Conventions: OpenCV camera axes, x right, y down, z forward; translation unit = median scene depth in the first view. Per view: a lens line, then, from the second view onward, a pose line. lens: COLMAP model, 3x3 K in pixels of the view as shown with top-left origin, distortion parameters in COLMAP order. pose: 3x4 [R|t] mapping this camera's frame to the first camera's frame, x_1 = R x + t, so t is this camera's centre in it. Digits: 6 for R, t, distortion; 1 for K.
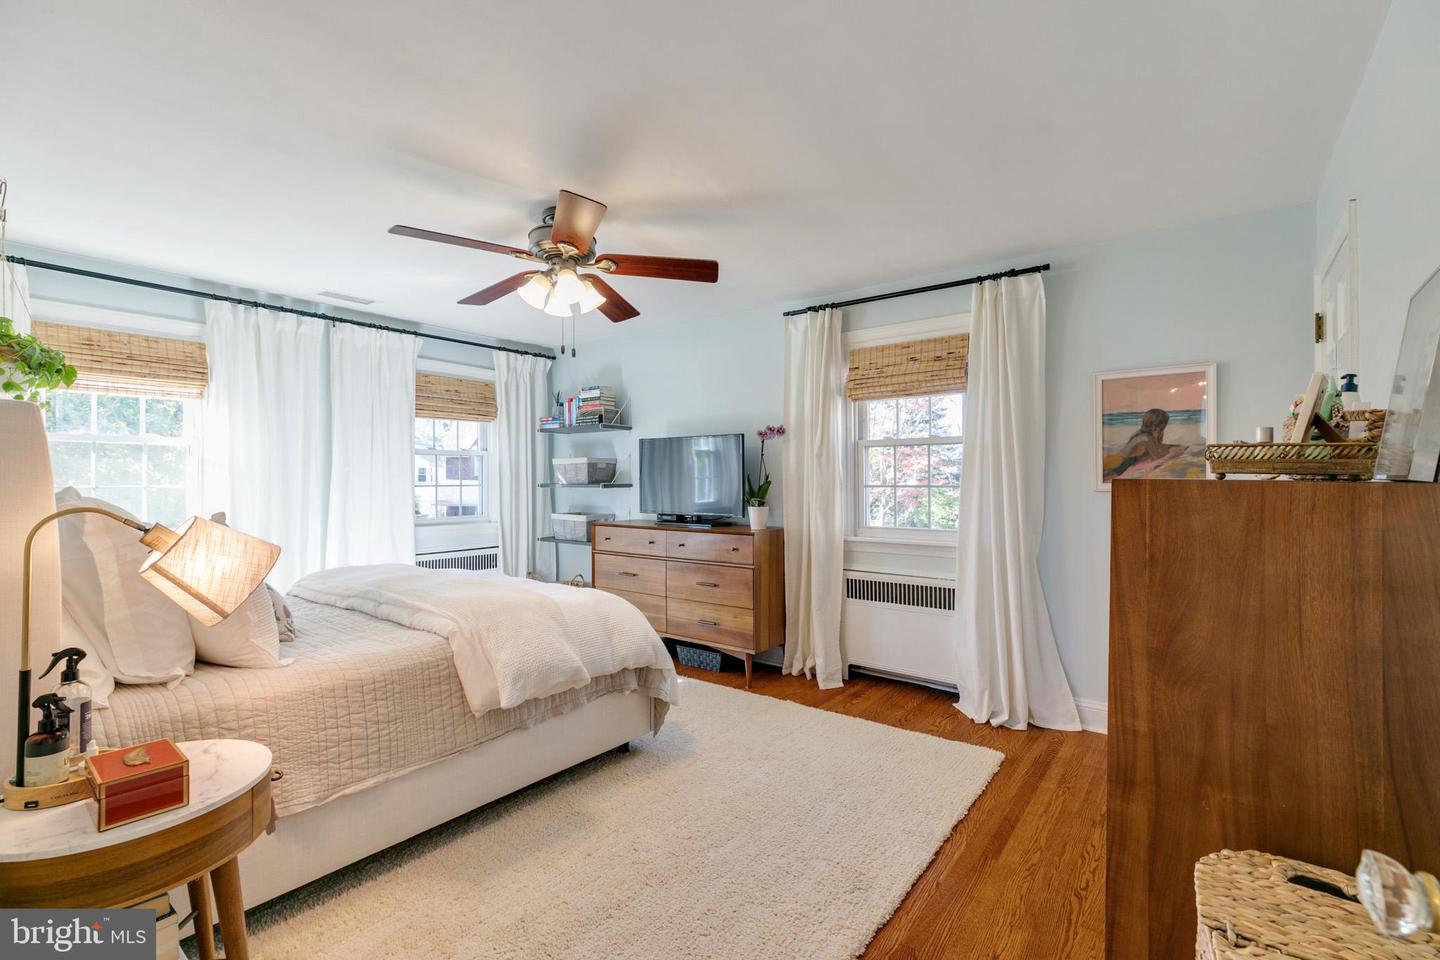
lens RADIAL K [[645.0, 0, 717.3], [0, 645.0, 481.3], [0, 0, 1]] dist [0.007590, 0.001100]
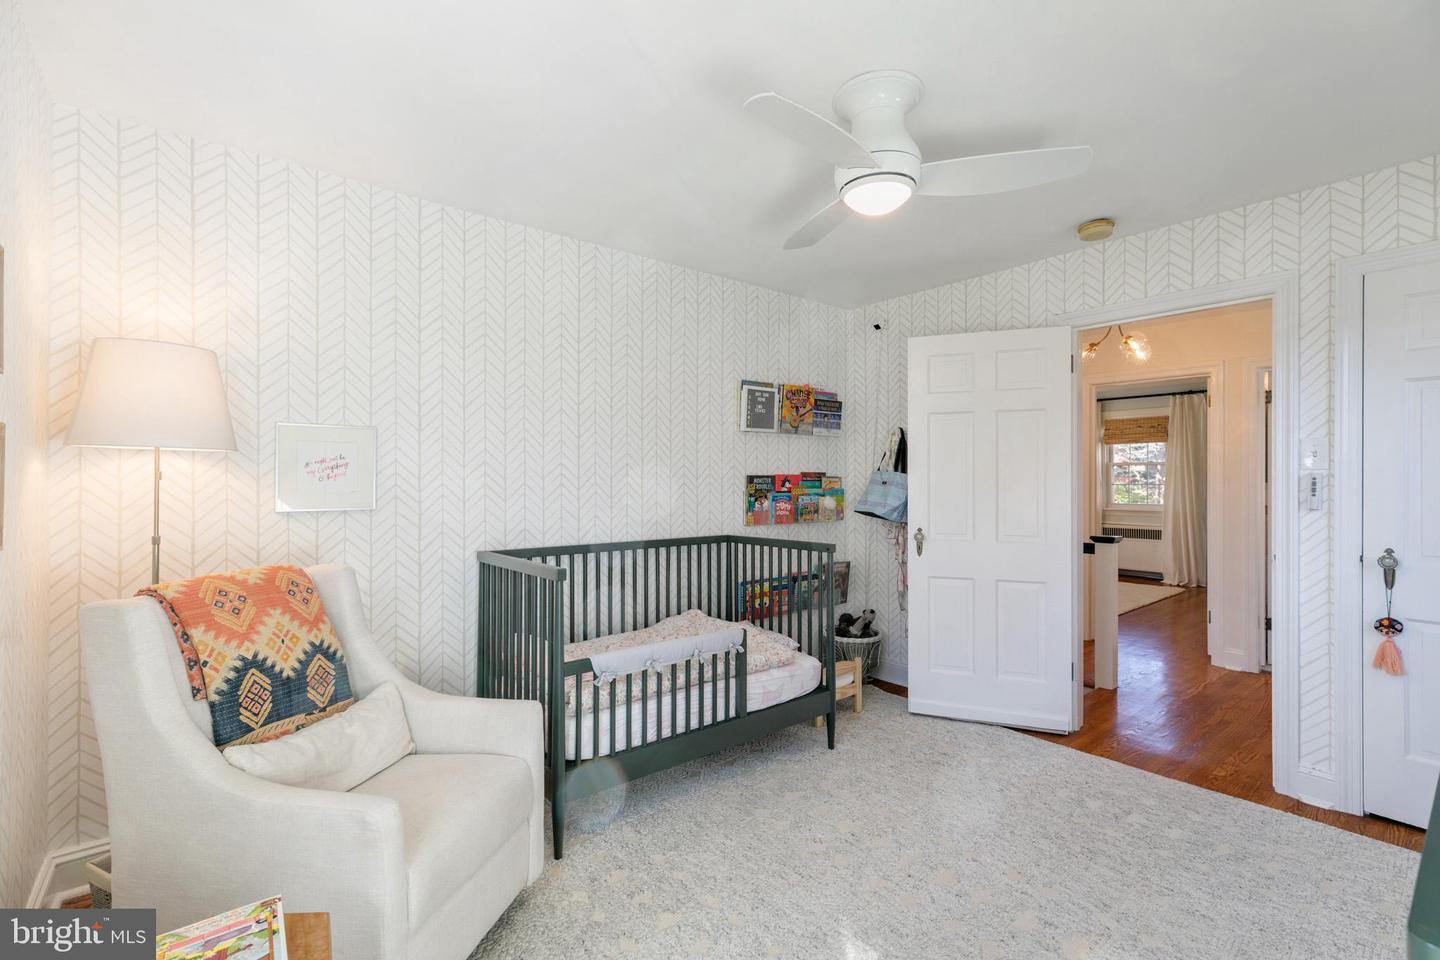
lens RADIAL K [[645.0, 0, 723.9], [0, 645.0, 477.0], [0, 0, 1]] dist [0.007590, 0.001100]
pose [[0.976703, 0.000572, -0.214597, -0.627893], [-0.001075, 0.999997, -0.002225, -0.011071], [0.214595, 0.002404, 0.976700, -1.507751]]
